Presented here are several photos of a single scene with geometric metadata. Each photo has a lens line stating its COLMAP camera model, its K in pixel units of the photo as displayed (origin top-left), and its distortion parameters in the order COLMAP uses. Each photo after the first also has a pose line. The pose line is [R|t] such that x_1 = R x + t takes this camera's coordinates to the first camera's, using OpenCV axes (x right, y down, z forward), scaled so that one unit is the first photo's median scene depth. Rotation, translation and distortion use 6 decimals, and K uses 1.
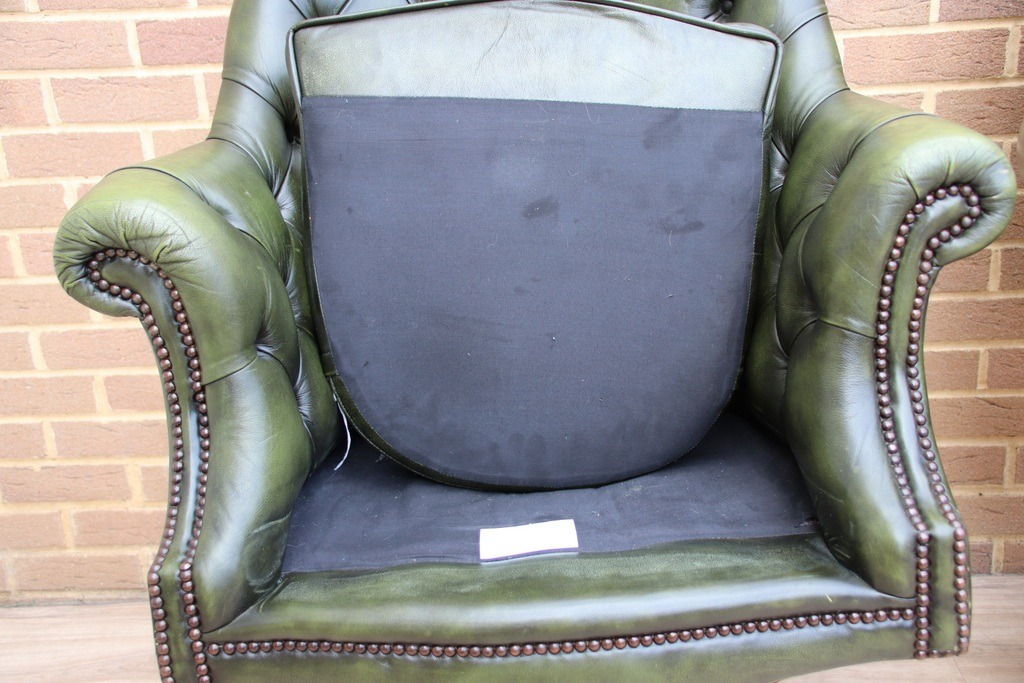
lens RADIAL K [[1090.1, 0, 511.9], [0, 1090.1, 348.4], [0, 0, 1]] dist [-0.038139, 0.356947]
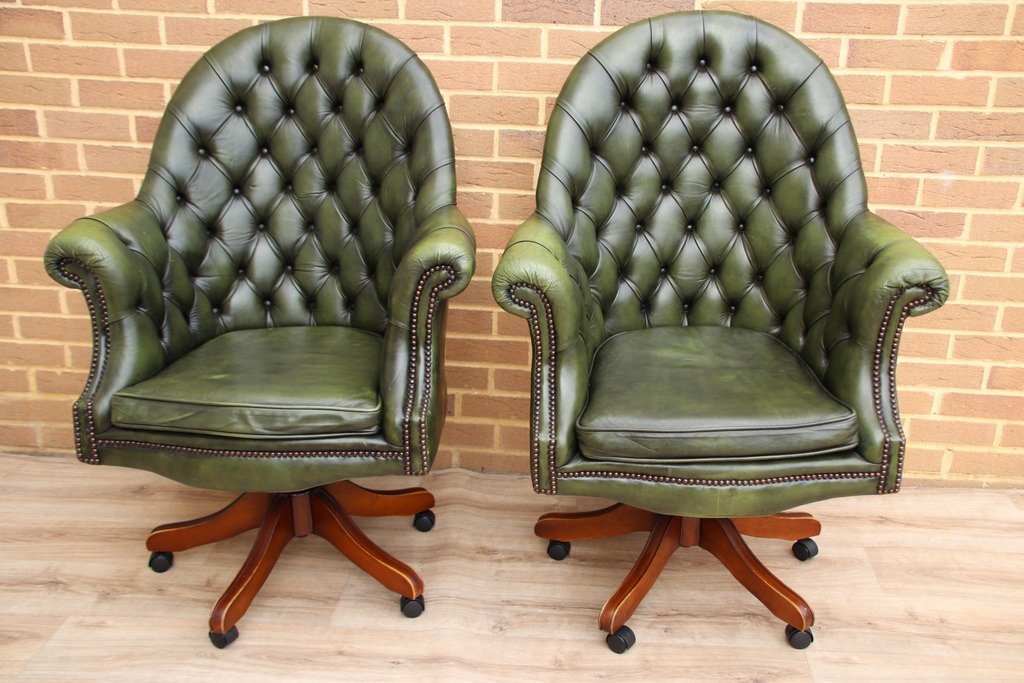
lens RADIAL K [[1043.4, 0, 517.7], [0, 1043.4, 344.6], [0, 0, 1]] dist [-0.062675, 0.324398]
pose [[0.996785, 0.079221, 0.012014, 0.248341], [-0.079626, 0.996094, 0.038153, -0.050604], [-0.008945, -0.038987, 0.999200, -0.612071]]
